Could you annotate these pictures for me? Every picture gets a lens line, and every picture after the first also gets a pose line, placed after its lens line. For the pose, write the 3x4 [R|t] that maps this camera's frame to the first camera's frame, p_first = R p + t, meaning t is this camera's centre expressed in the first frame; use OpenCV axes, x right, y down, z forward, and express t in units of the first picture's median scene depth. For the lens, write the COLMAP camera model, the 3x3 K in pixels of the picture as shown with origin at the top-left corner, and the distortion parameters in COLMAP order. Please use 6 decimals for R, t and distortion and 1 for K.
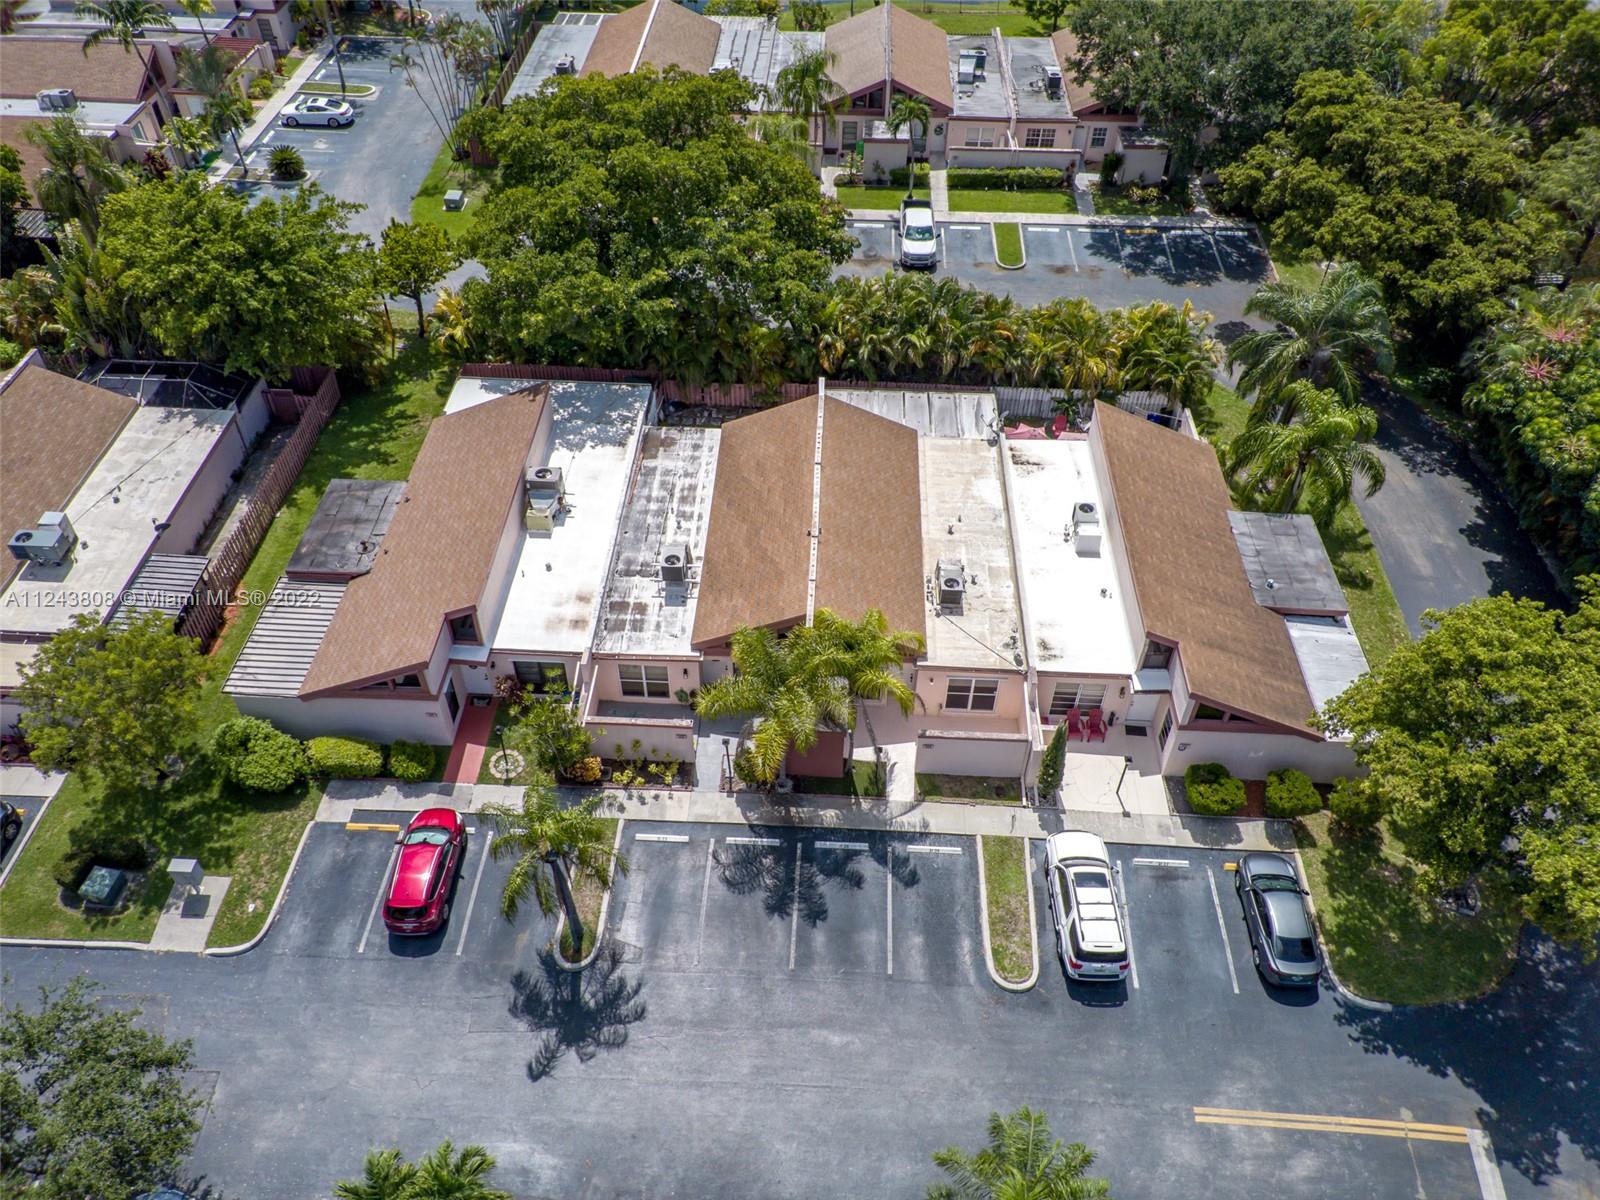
lens RADIAL K [[1201.6, 0, 800.1], [0, 1201.6, 609.4], [0, 0, 1]] dist [0.043147, -0.064425]
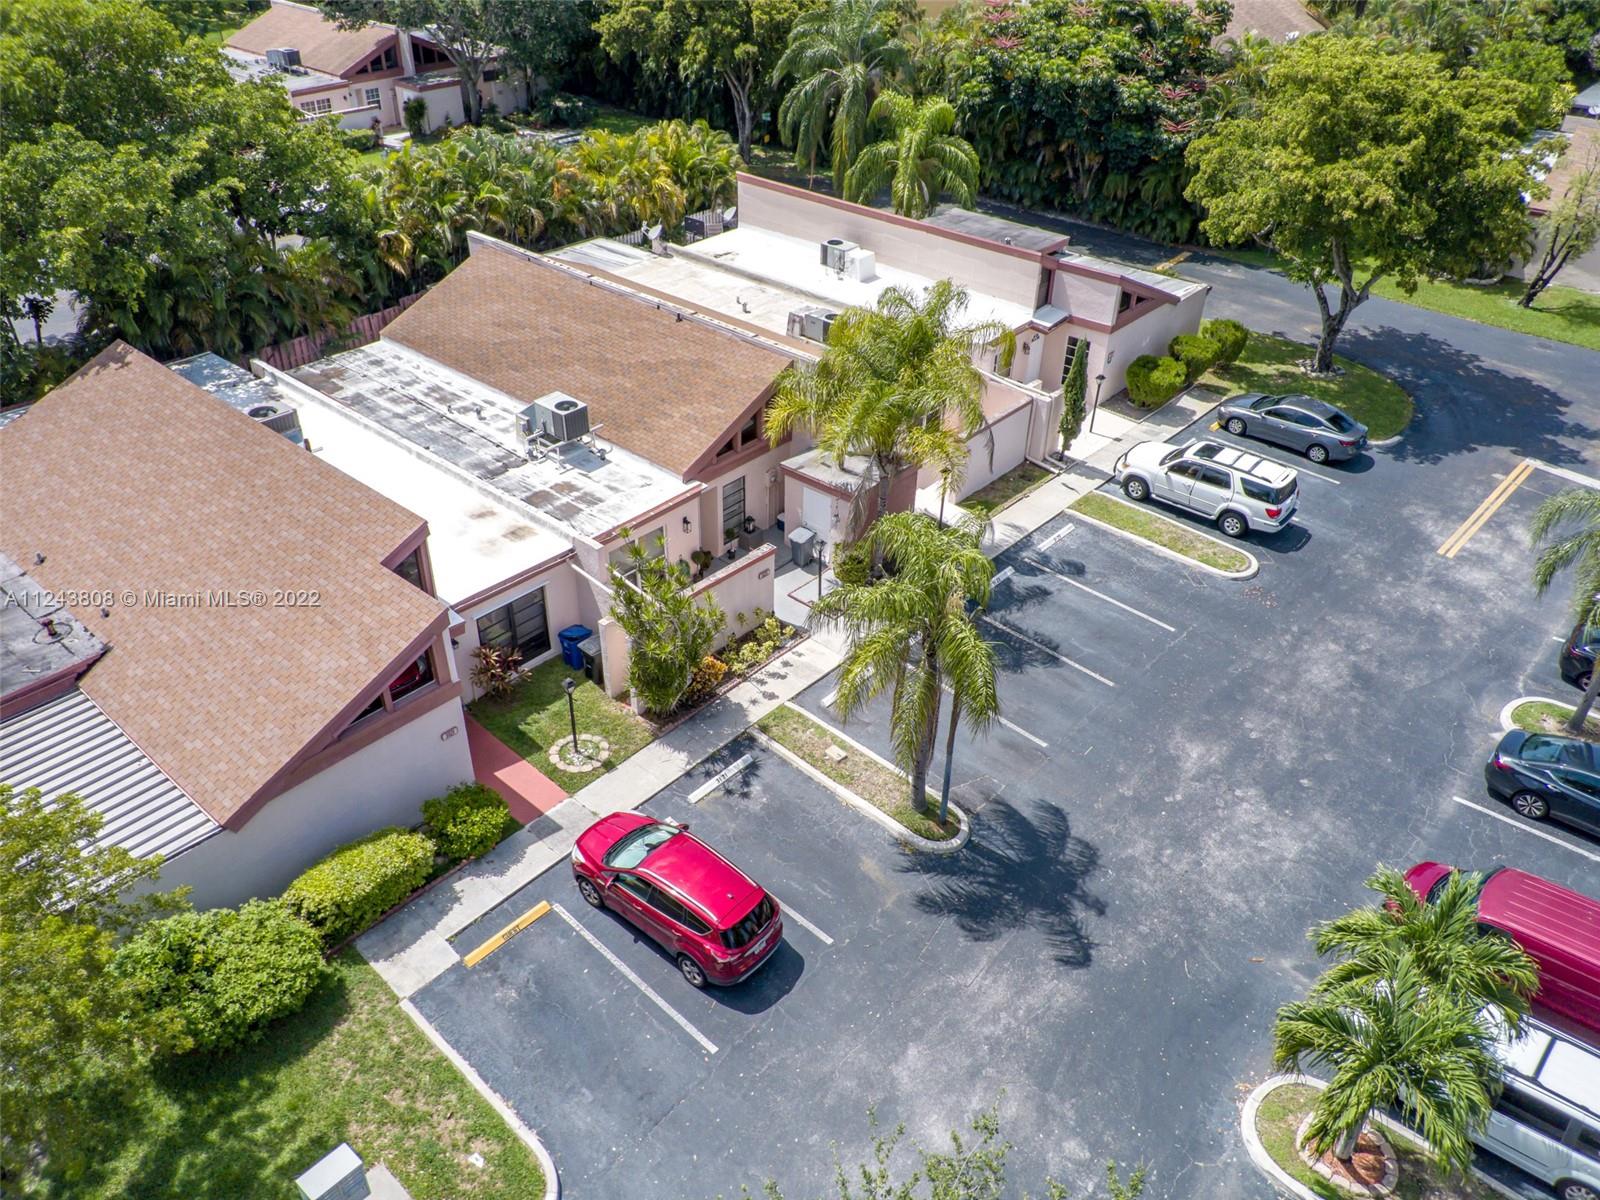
lens RADIAL K [[1201.6, 0, 794.1], [0, 1201.6, 605.9], [0, 0, 1]] dist [0.043147, -0.064425]
pose [[0.627277, -0.434221, 0.646510, -0.548035], [0.535254, 0.843377, 0.047113, 0.097126], [-0.565709, 0.316494, 0.761449, 0.455088]]
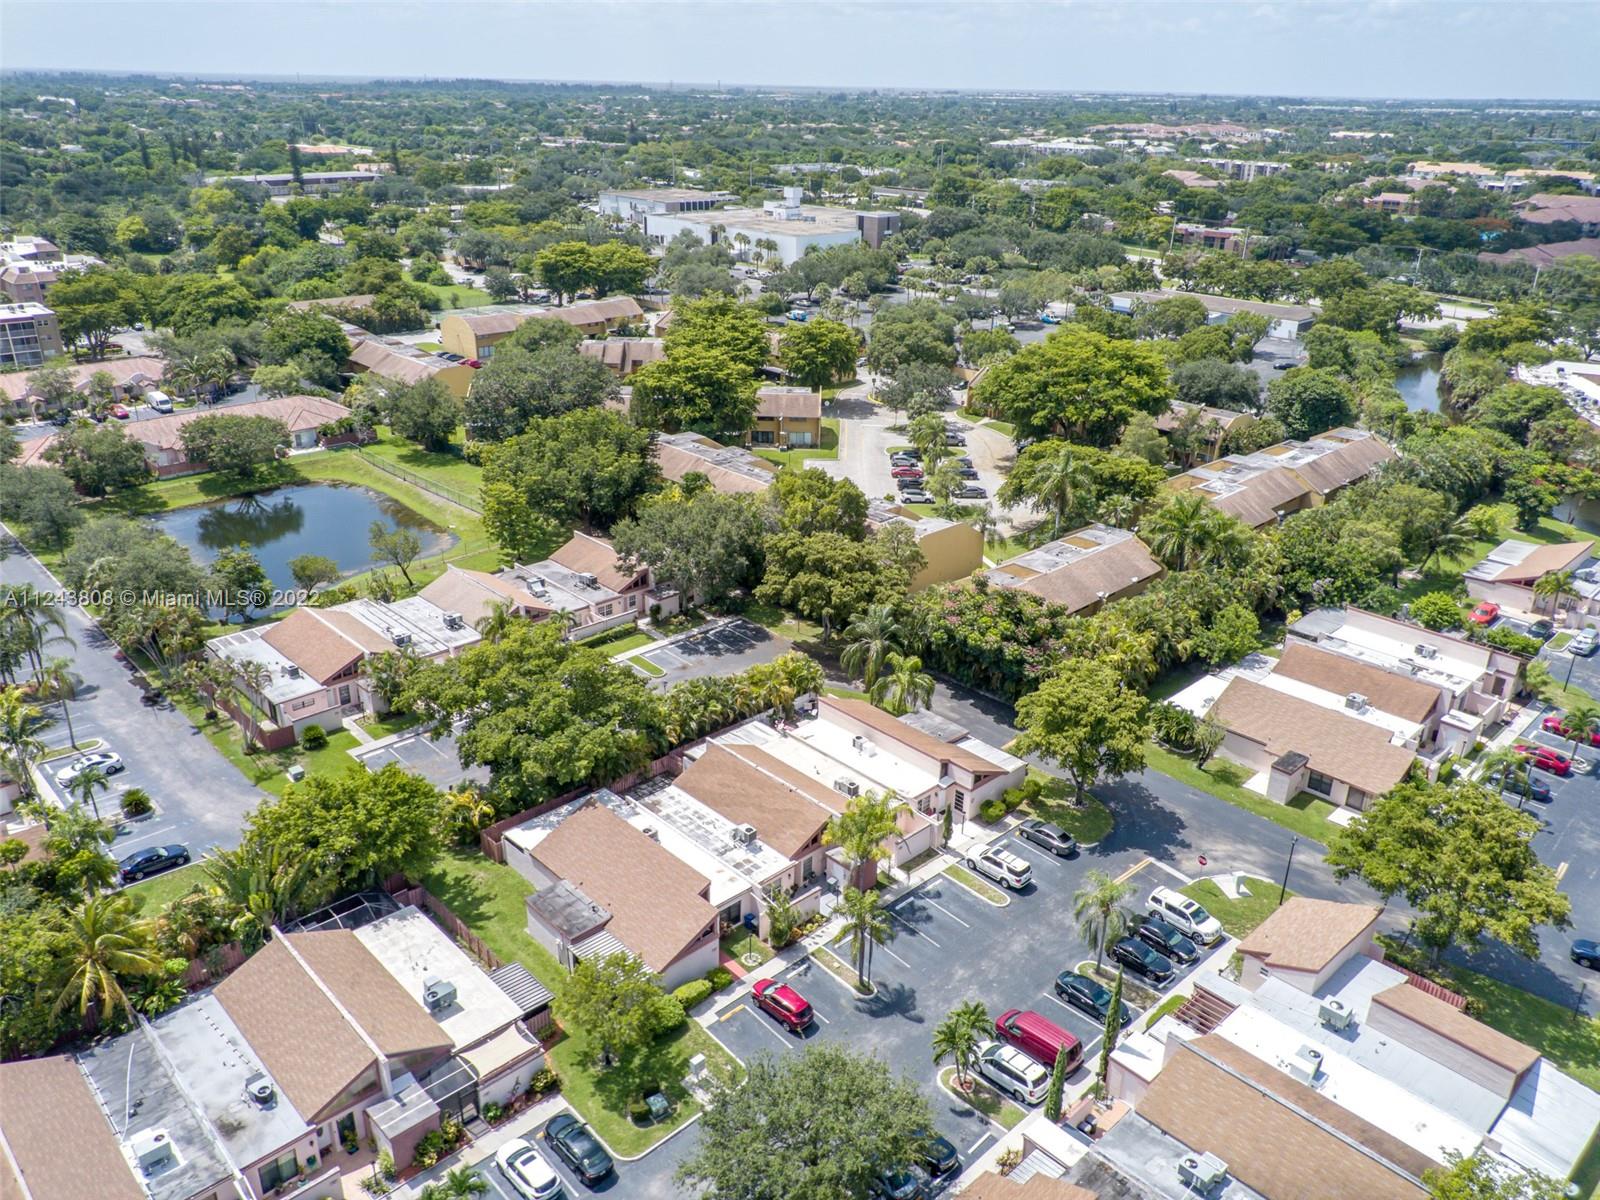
lens RADIAL K [[1201.6, 0, 791.6], [0, 1201.6, 596.2], [0, 0, 1]] dist [0.043147, -0.064425]
pose [[0.693807, -0.273261, 0.666303, -1.304267], [0.492795, 0.854826, -0.162560, -0.016385], [-0.525152, 0.441136, 0.727746, -0.637320]]
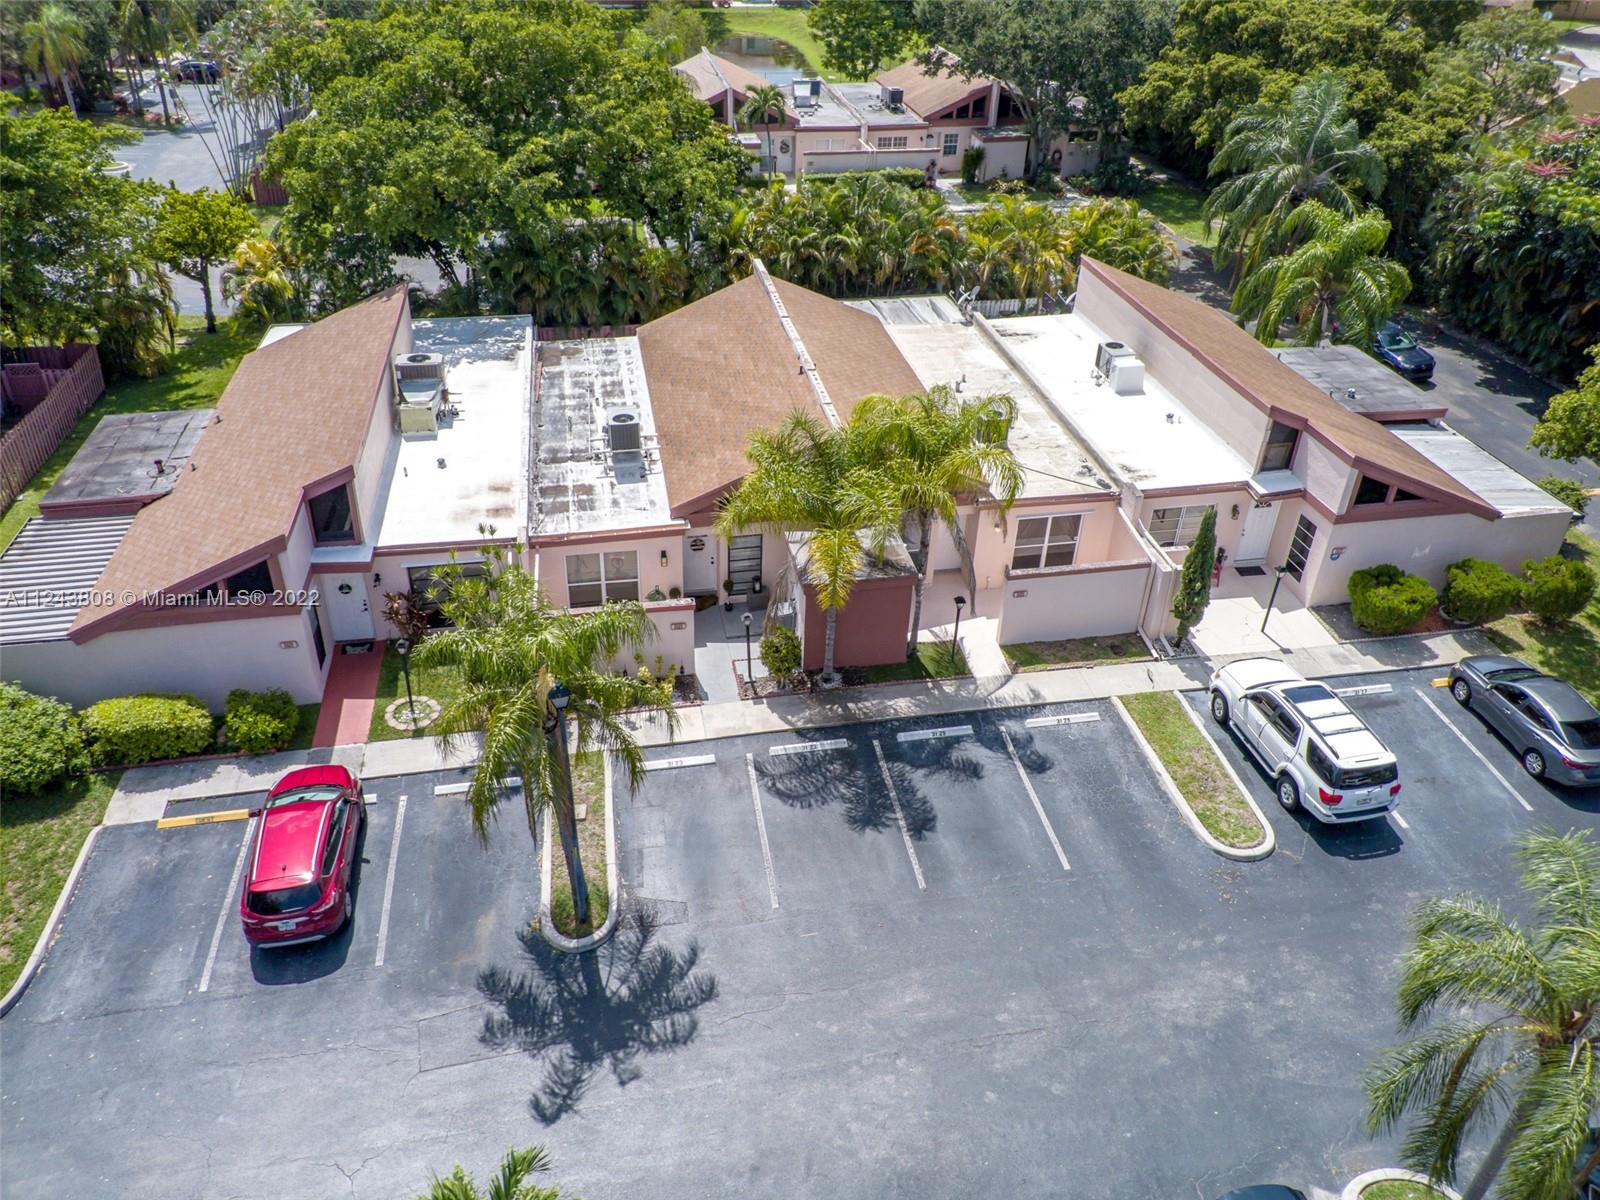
lens RADIAL K [[1201.6, 0, 829.3], [0, 1201.6, 611.6], [0, 0, 1]] dist [0.043147, -0.064425]
pose [[0.972586, -0.115489, 0.201839, -0.151352], [0.154072, 0.970141, -0.187317, 0.238323], [-0.174179, 0.213279, 0.961339, 0.316203]]
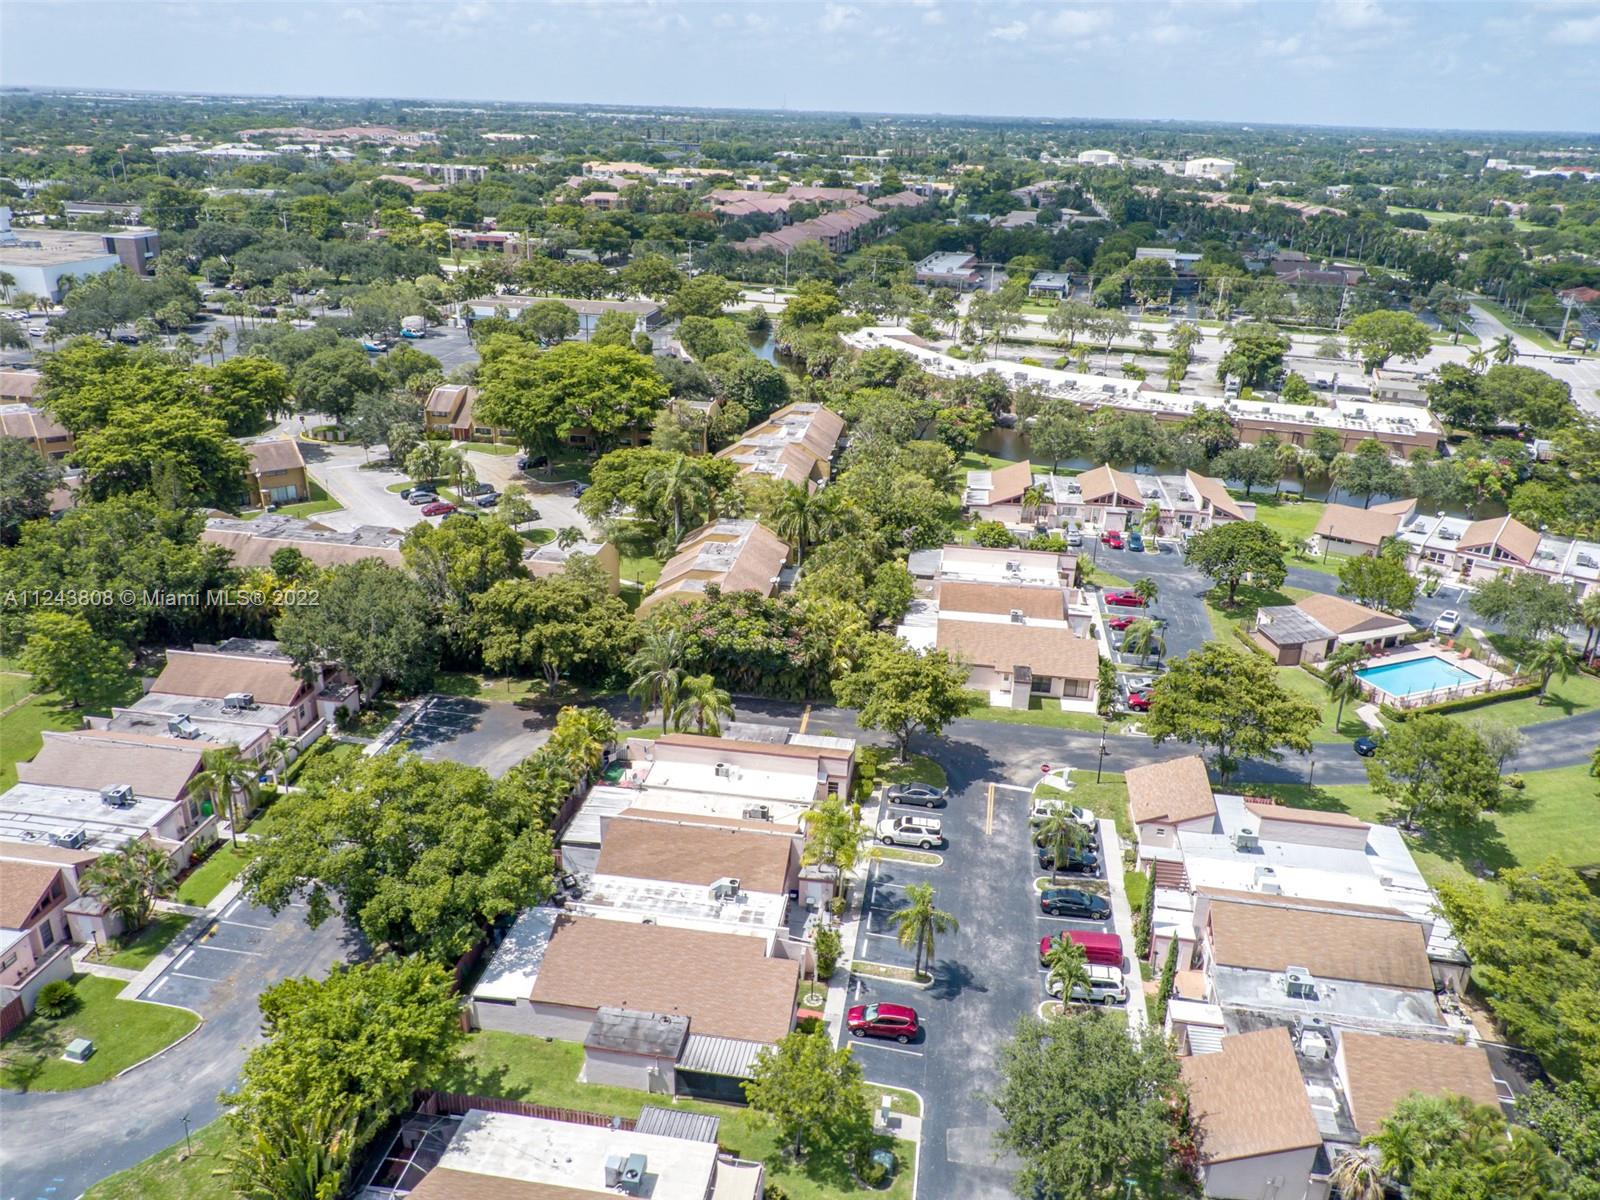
lens RADIAL K [[1201.6, 0, 799.6], [0, 1201.6, 608.4], [0, 0, 1]] dist [0.043147, -0.064425]
pose [[0.100541, -0.379836, 0.919574, -1.717565], [0.673701, 0.706116, 0.218007, -0.706998], [-0.732132, 0.597600, 0.326890, 0.072668]]
